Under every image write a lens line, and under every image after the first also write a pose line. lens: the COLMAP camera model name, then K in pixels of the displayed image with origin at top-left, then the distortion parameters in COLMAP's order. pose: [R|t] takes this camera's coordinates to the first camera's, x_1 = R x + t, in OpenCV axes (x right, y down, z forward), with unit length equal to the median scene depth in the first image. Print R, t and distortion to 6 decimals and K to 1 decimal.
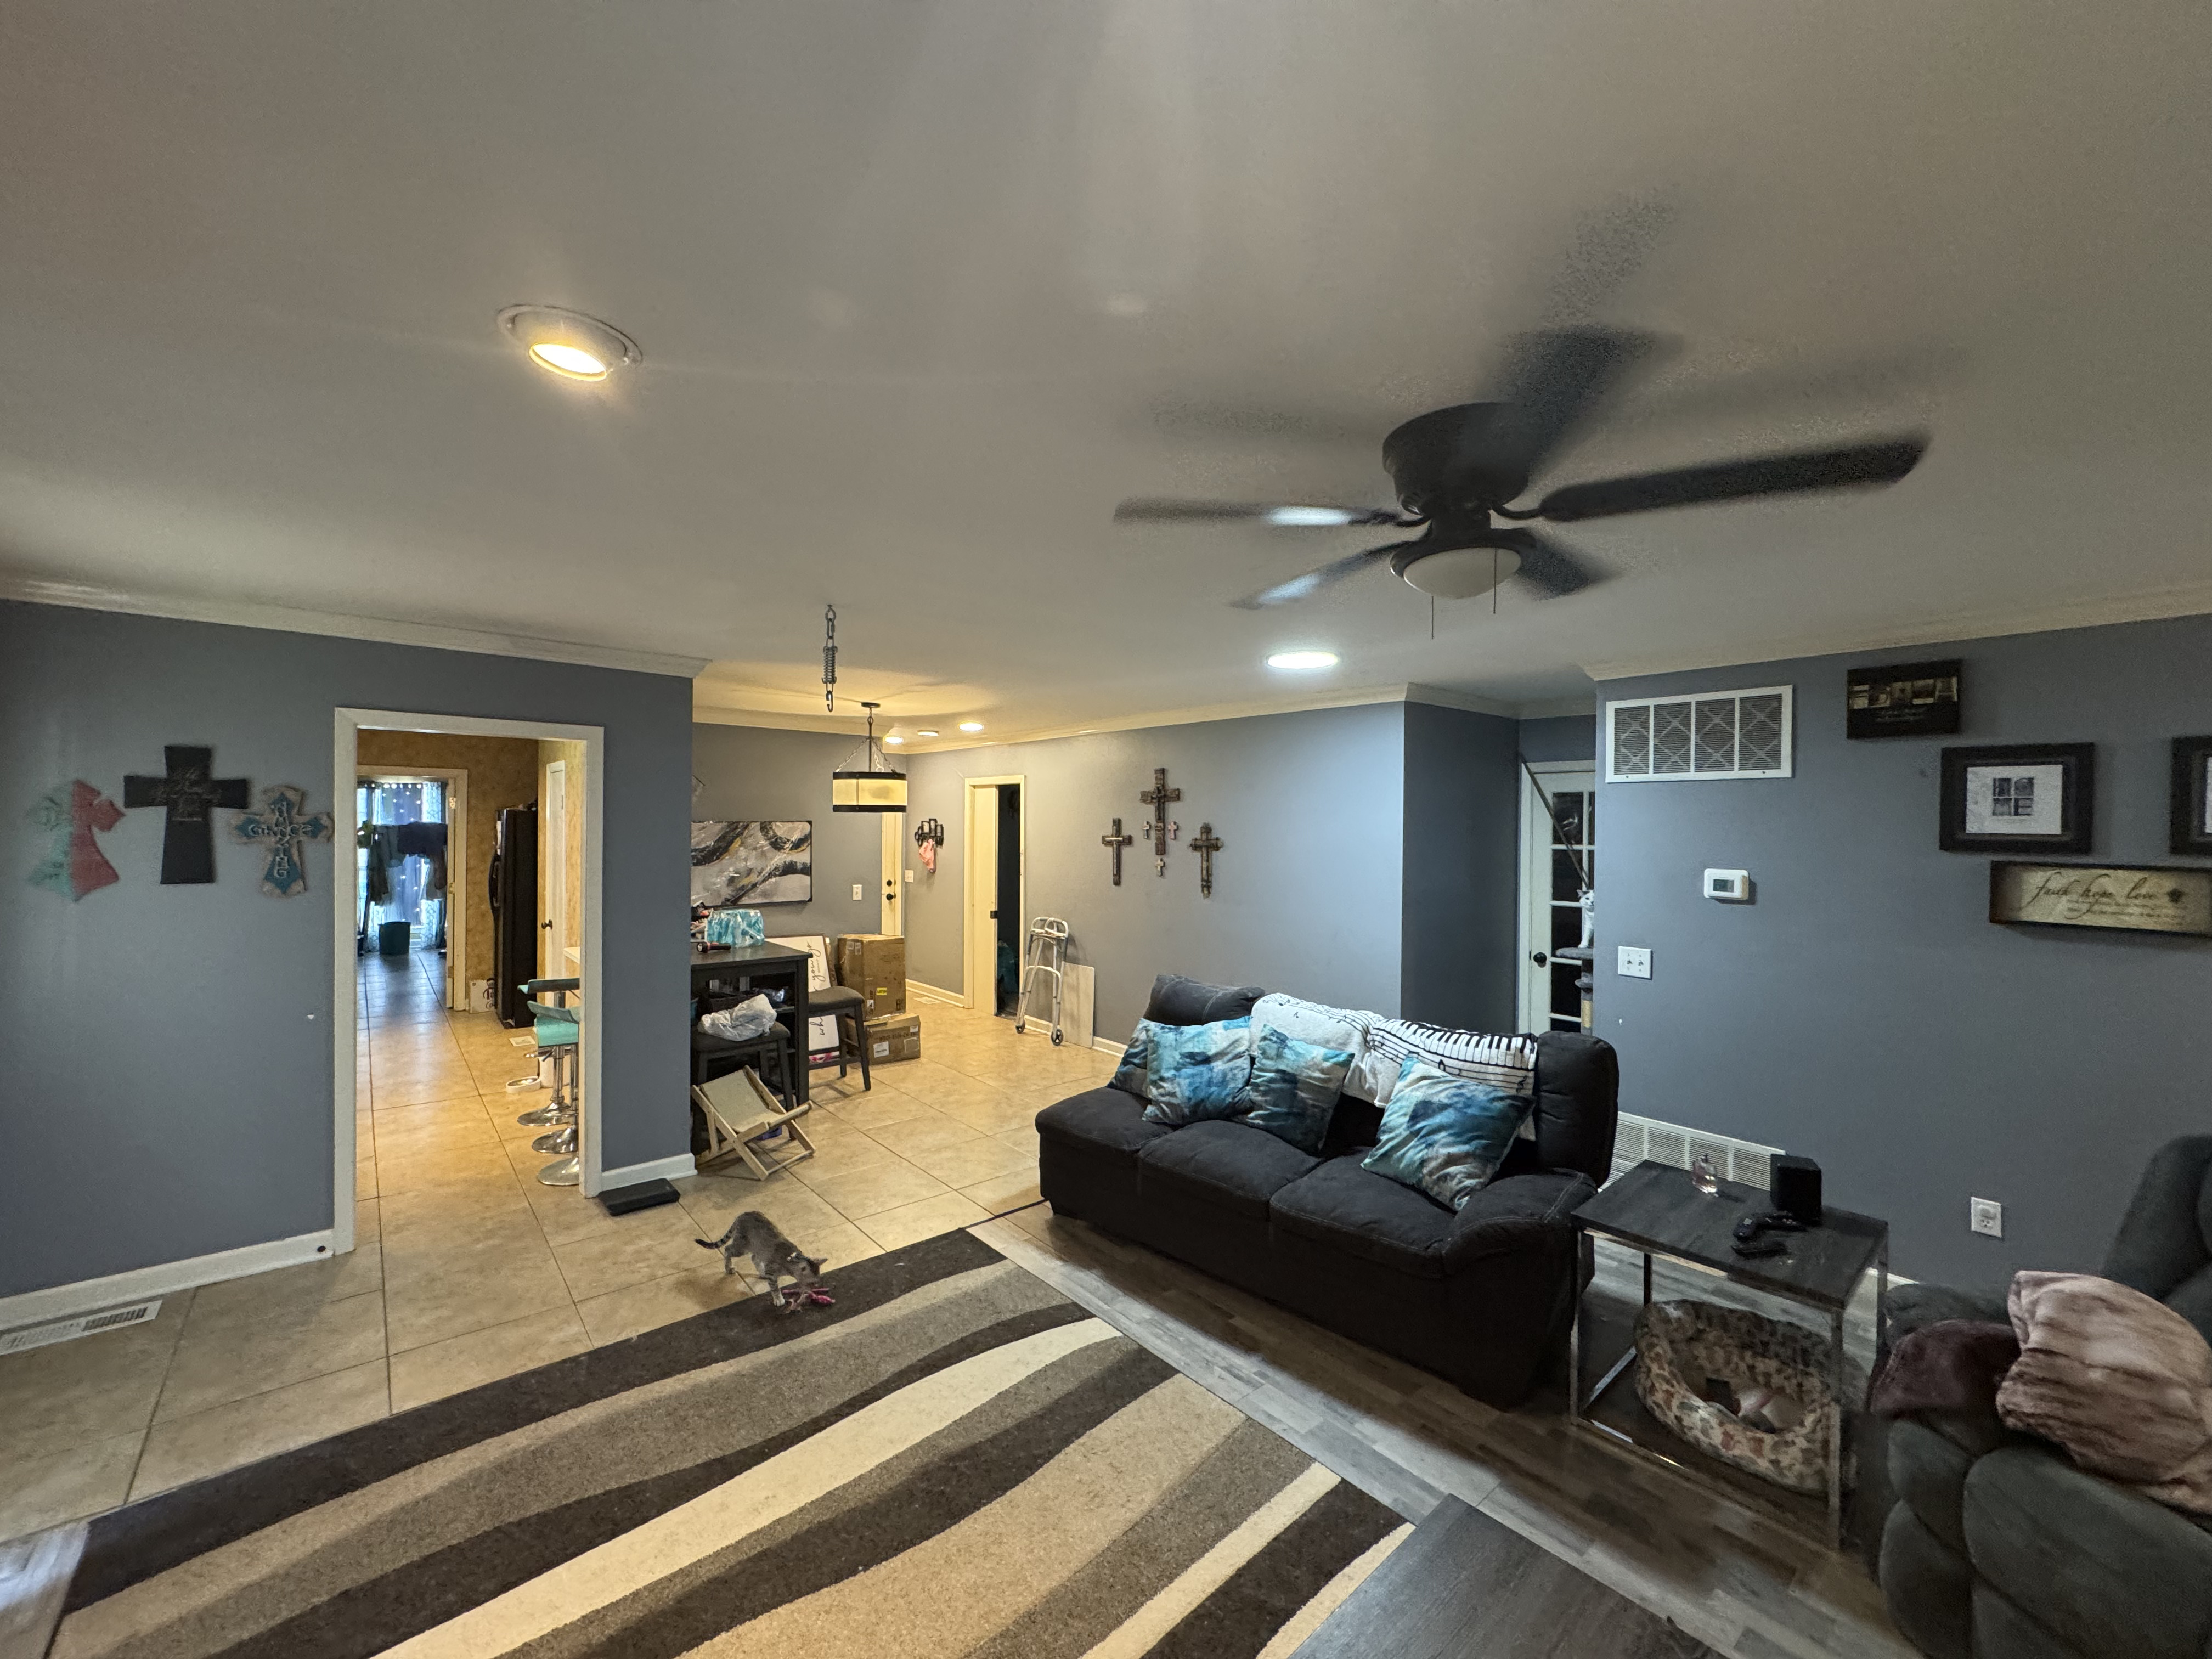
lens RADIAL K [[880.8, 0, 1103.8], [0, 880.8, 824.8], [0, 0, 1]] dist [0.000207, 0.000791]
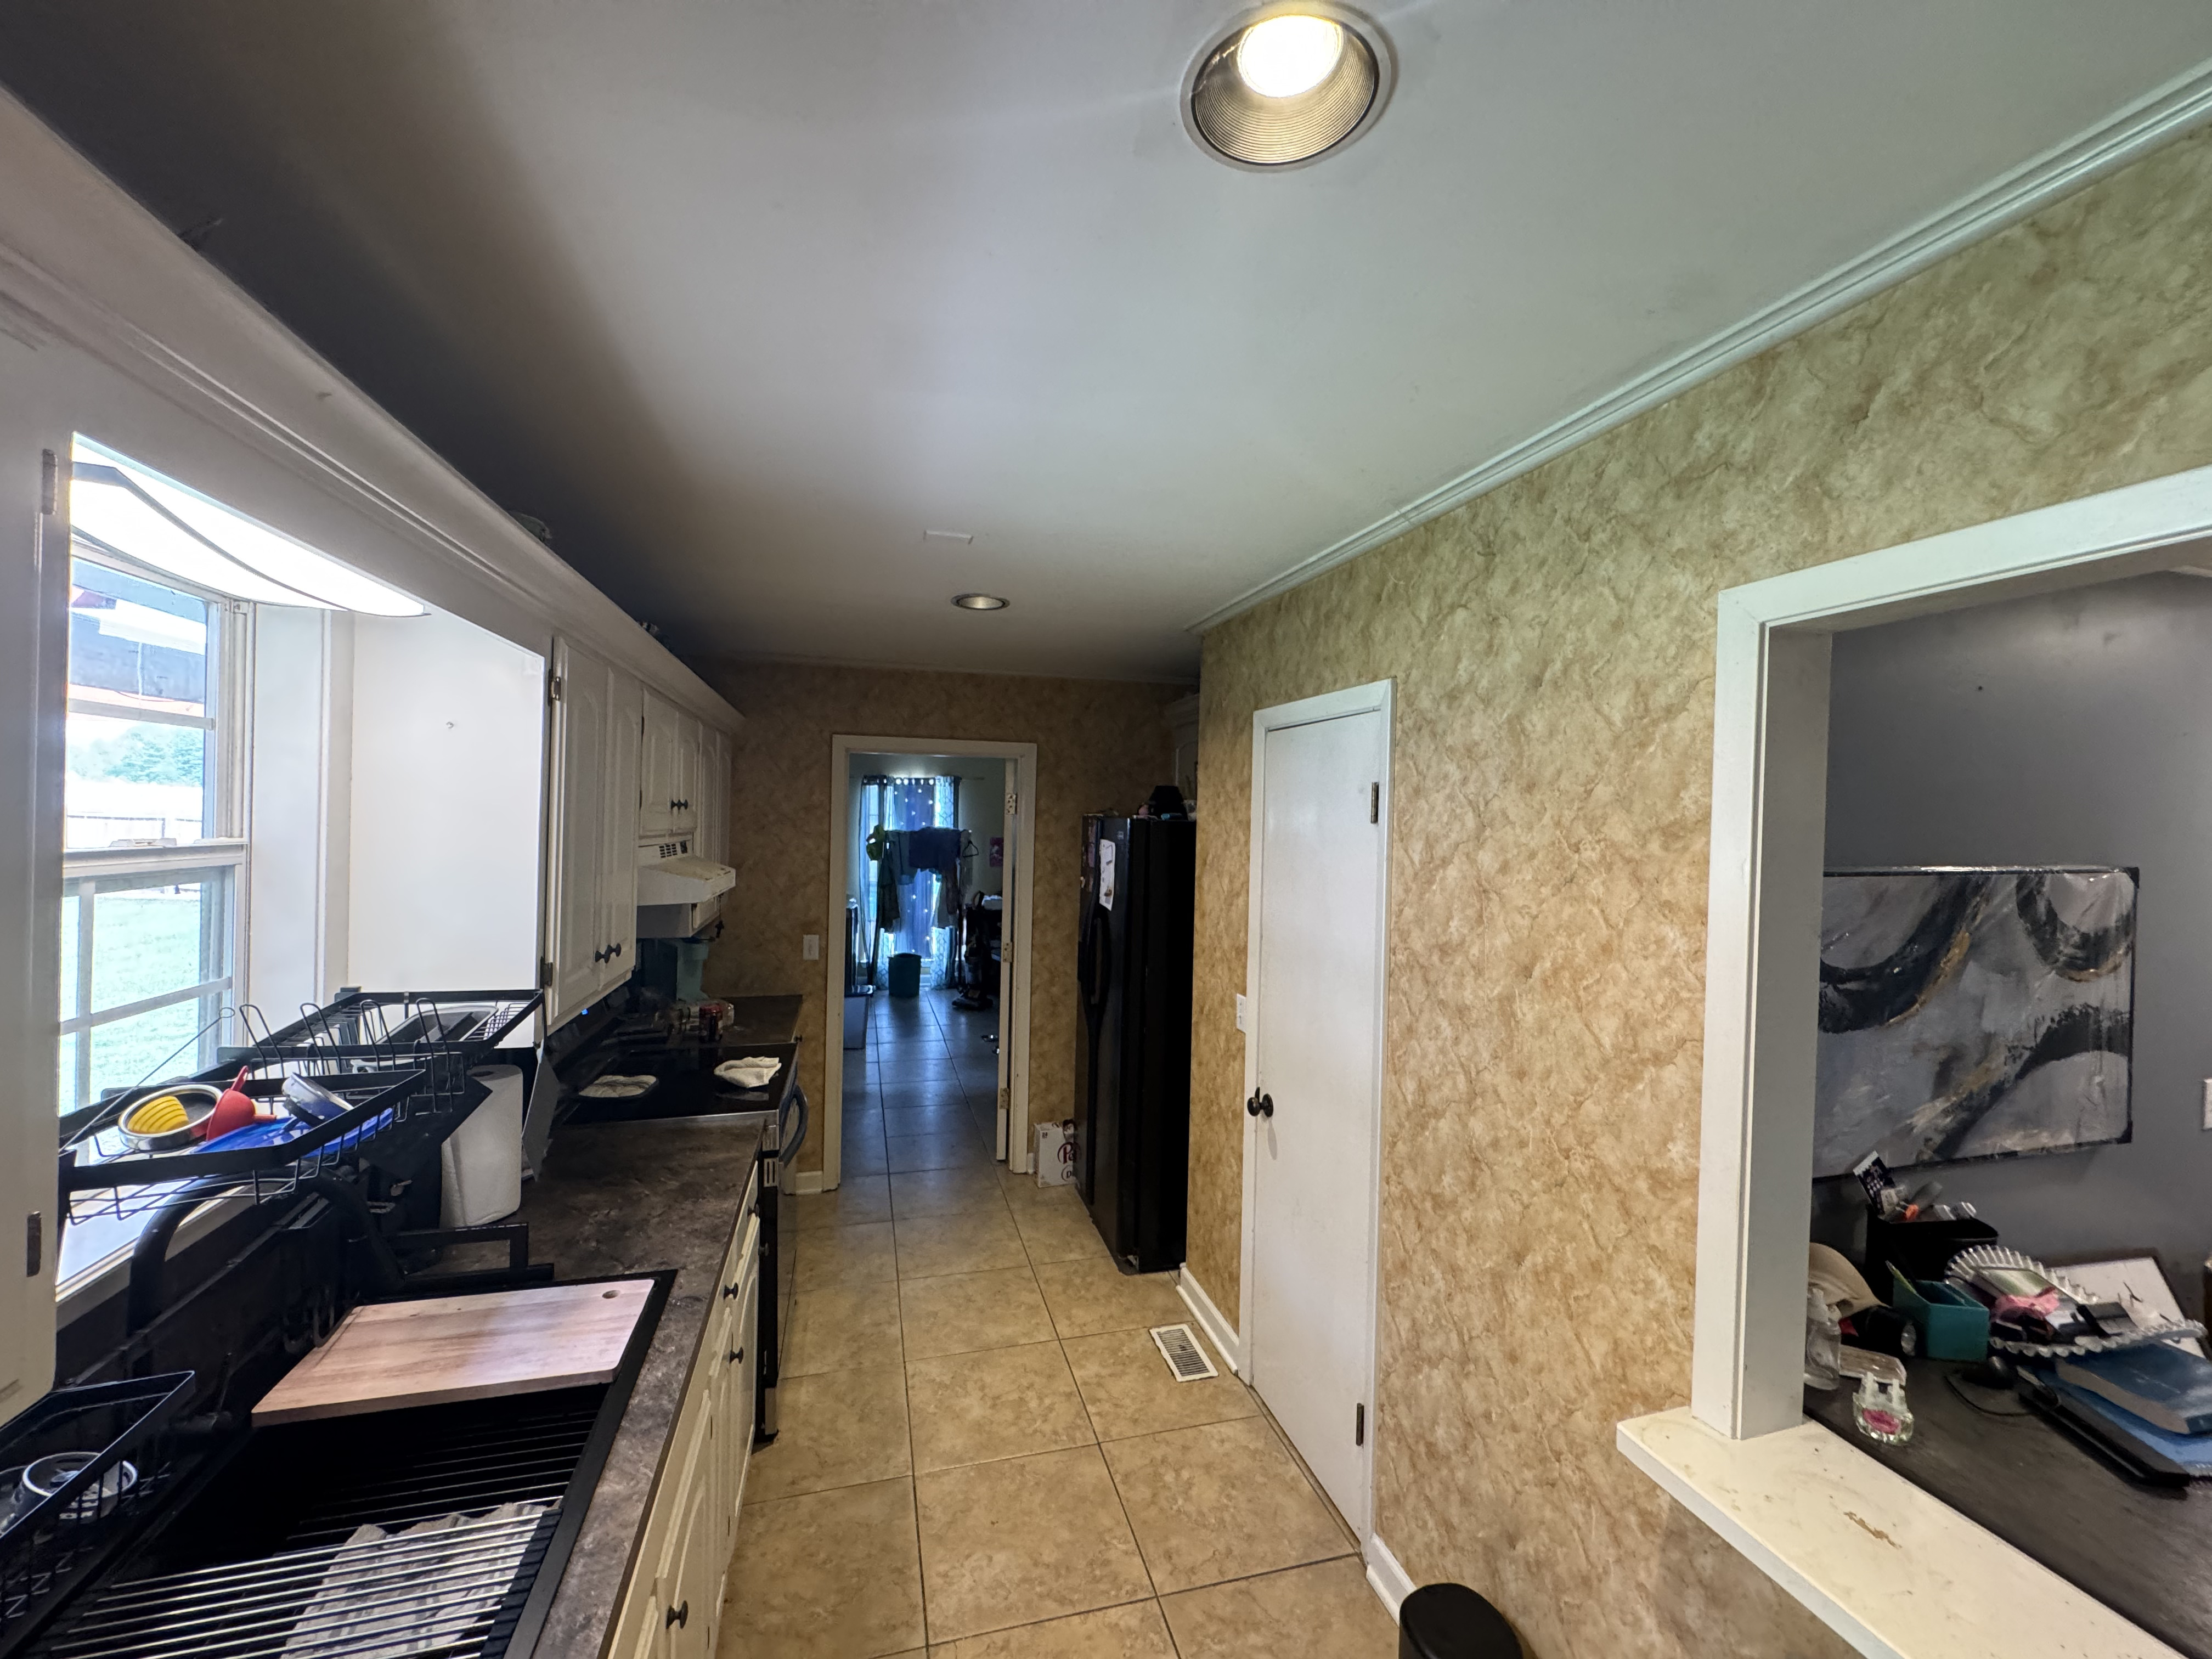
lens RADIAL K [[880.8, 0, 1107.2], [0, 880.8, 828.7], [0, 0, 1]] dist [0.000207, 0.000791]
pose [[0.909914, 0.013815, -0.414567, -0.314013], [-0.012453, 0.999905, 0.005987, -0.008963], [0.414610, -0.000285, 0.909999, 0.357210]]
